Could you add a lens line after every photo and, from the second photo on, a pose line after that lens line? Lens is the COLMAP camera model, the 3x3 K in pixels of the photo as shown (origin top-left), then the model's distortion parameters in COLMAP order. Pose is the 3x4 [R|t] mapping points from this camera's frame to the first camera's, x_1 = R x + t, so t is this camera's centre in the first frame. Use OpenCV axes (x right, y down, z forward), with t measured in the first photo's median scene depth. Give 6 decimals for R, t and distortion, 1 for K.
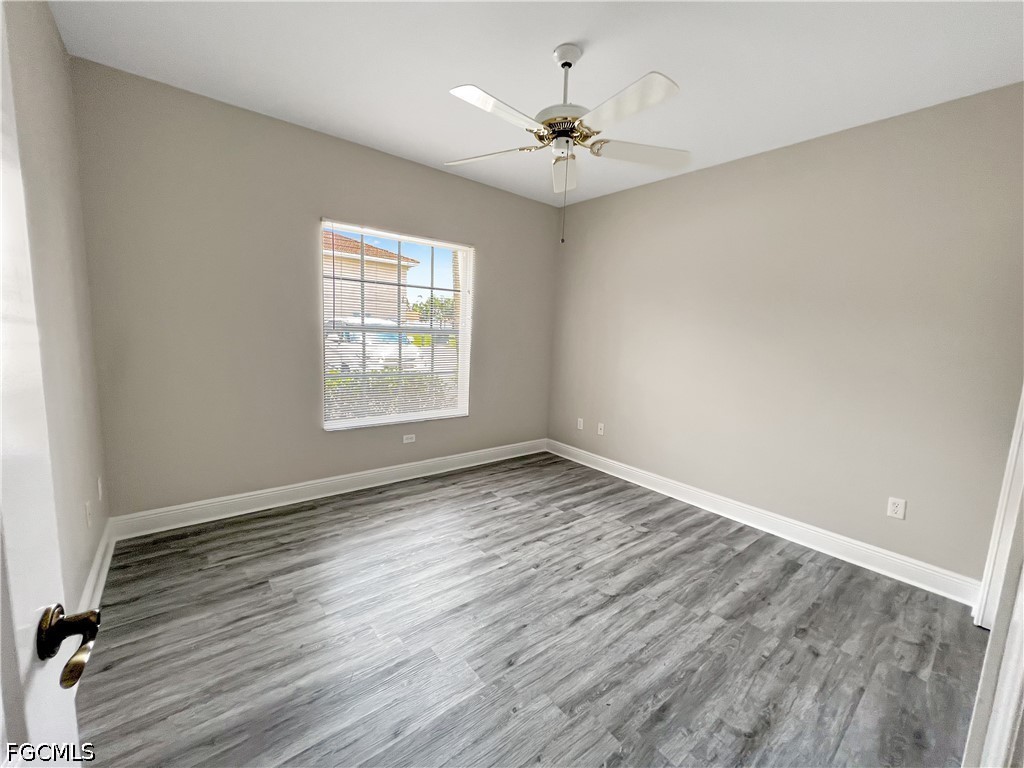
lens RADIAL K [[409.9, 0, 512.0], [0, 409.9, 384.0], [0, 0, 1]] dist [0.000630, 0.000192]
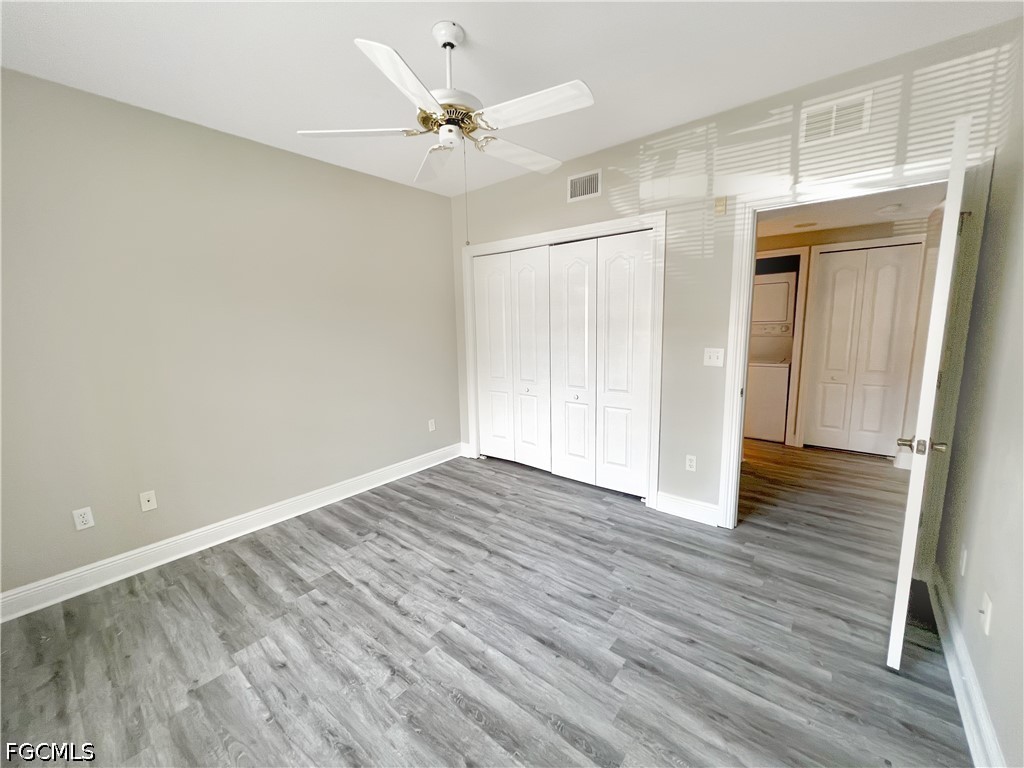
lens RADIAL K [[426.0, 0, 512.0], [0, 426.0, 384.0], [0, 0, 1]] dist [-0.000551, 0.000152]
pose [[-0.213158, -0.183258, 0.959677, -0.692894], [0.142273, 0.965959, 0.216059, -0.166543], [-0.966603, 0.182591, -0.179830, 0.870536]]
